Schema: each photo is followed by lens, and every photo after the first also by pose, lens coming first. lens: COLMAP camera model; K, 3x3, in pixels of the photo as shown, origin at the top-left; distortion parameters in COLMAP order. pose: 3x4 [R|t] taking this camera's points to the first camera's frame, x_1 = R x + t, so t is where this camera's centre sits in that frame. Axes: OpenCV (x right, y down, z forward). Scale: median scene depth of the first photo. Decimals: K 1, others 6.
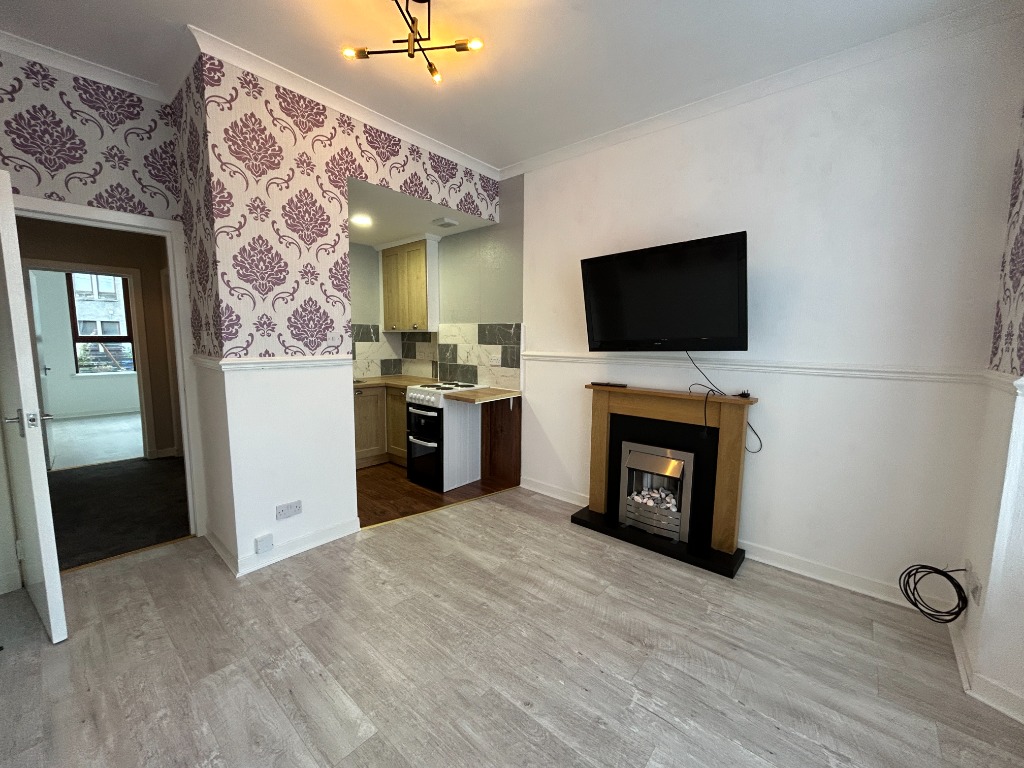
lens RADIAL K [[413.4, 0, 512.0], [0, 413.4, 384.0], [0, 0, 1]] dist [0.002990, 0.000447]
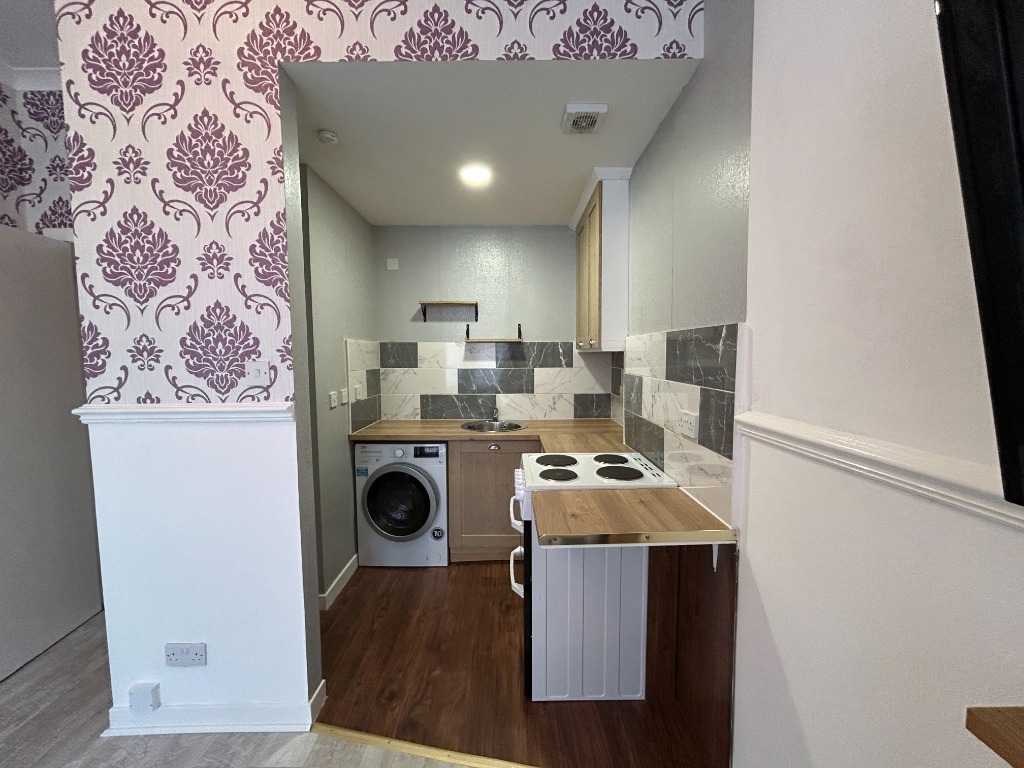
lens RADIAL K [[413.4, 0, 512.0], [0, 413.4, 384.0], [0, 0, 1]] dist [0.002990, 0.000447]
pose [[0.659246, 0.042465, -0.750727, 0.218760], [-0.071985, 0.997383, -0.006796, -0.124162], [0.748473, 0.058521, 0.660578, 0.957921]]
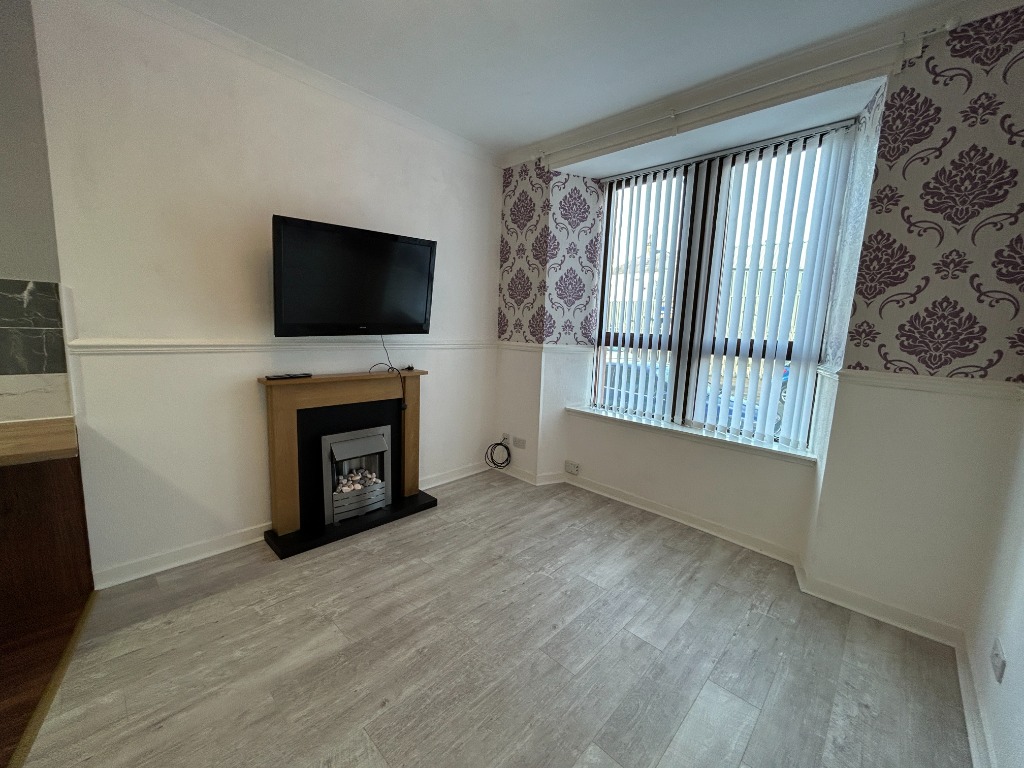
lens RADIAL K [[413.4, 0, 512.0], [0, 413.4, 384.0], [0, 0, 1]] dist [0.002990, 0.000447]
pose [[0.052267, -0.148571, 0.987519, -0.677383], [0.071558, 0.986886, 0.144689, -0.086554], [-0.996066, 0.063102, 0.062213, 0.622335]]
